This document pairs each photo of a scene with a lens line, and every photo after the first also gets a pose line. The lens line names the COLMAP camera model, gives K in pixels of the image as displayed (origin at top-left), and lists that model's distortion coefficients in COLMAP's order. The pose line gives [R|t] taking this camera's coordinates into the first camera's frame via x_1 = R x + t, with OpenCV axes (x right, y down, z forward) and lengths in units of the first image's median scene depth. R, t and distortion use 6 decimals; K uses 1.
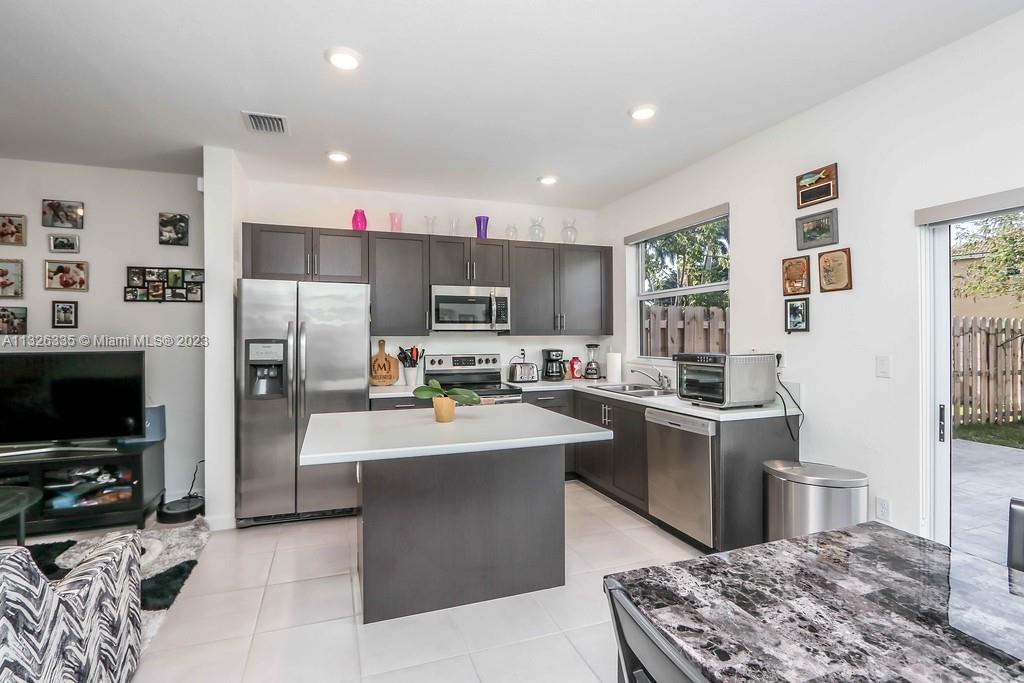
lens RADIAL K [[474.0, 0, 498.3], [0, 474.0, 335.6], [0, 0, 1]] dist [-0.015608, 0.000316]
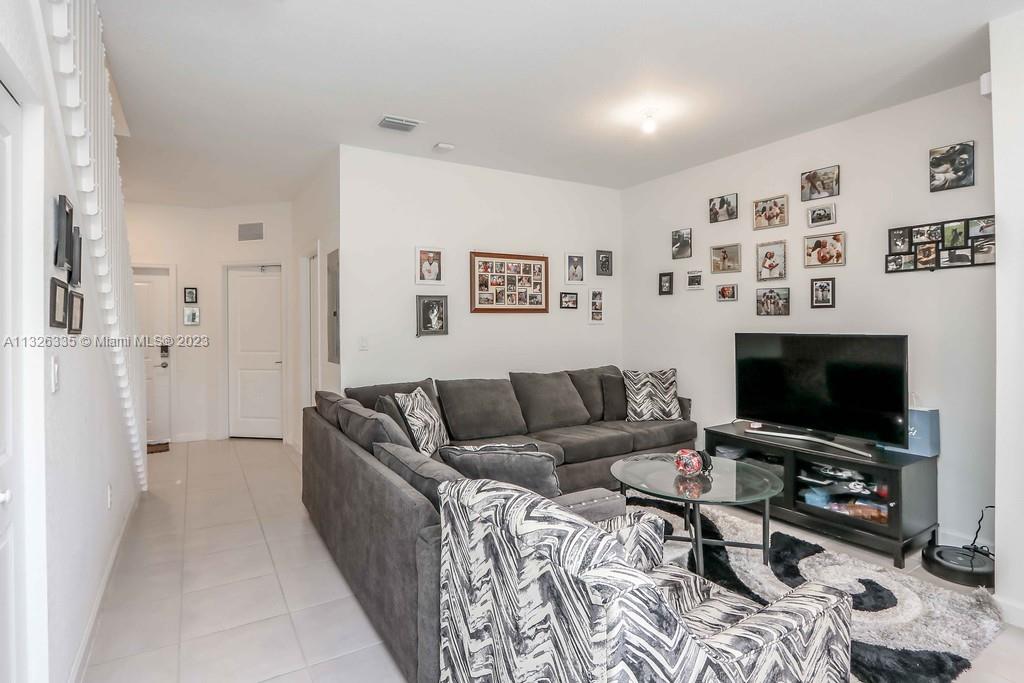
lens RADIAL K [[514.7, 0, 495.3], [0, 514.7, 320.9], [0, 0, 1]] dist [-0.015564, 0.001601]
pose [[0.190550, 0.003118, -0.981672, -0.066877], [0.008068, 0.999956, 0.004743, -0.000389], [0.981644, -0.008824, 0.190517, 0.182797]]
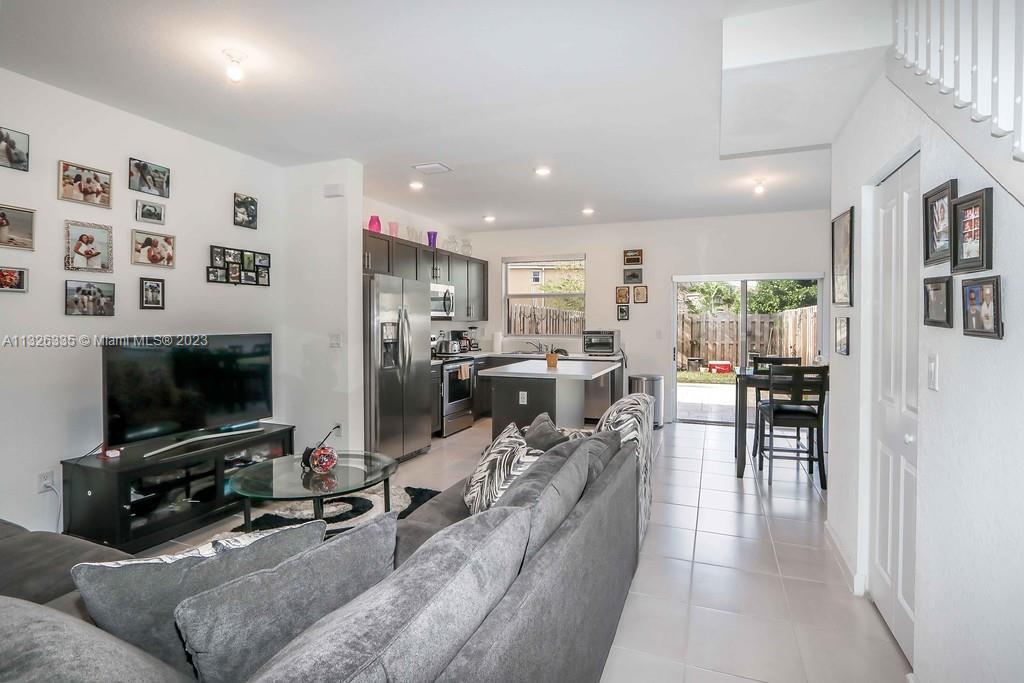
lens RADIAL K [[484.6, 0, 530.7], [0, 484.6, 325.3], [0, 0, 1]] dist [-0.011998, 0.000211]
pose [[0.647832, -0.001011, 0.761782, -1.172165], [-0.006759, 0.999952, 0.007074, 0.003175], [-0.761753, -0.009731, 0.647794, -0.127983]]
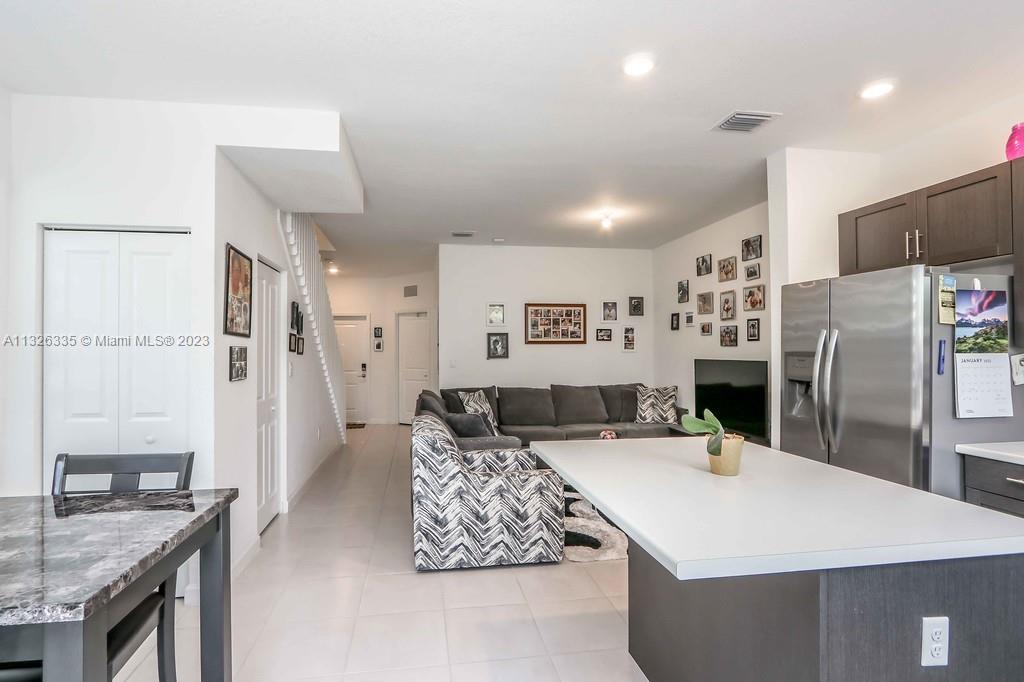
lens RADIAL K [[490.5, 0, 492.6], [0, 490.5, 341.8], [0, 0, 1]] dist [-0.015282, 0.000409]
pose [[-0.192892, -0.010235, -0.981167, 0.468854], [0.005922, 0.999915, -0.011595, -0.002525], [0.981202, -0.008047, -0.192815, 0.585053]]
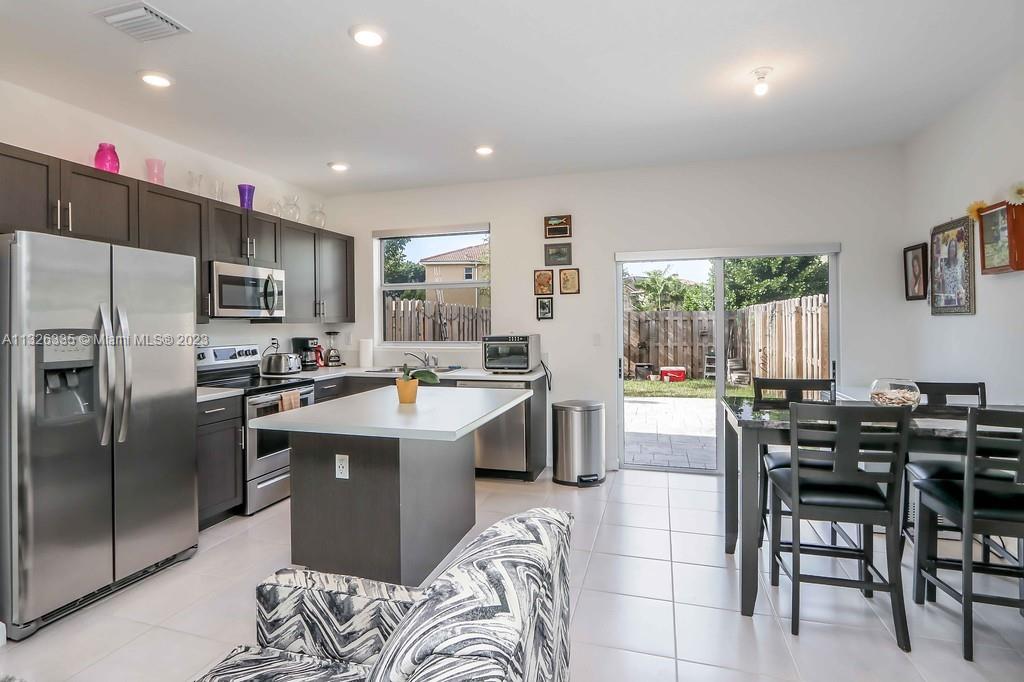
lens RADIAL K [[514.7, 0, 495.3], [0, 514.7, 320.4], [0, 0, 1]] dist [-0.015564, 0.001601]
pose [[0.606663, 0.000524, 0.794959, -0.653034], [0.005457, 0.999973, -0.004824, 0.002392], [-0.794940, 0.007264, 0.606644, 0.103687]]
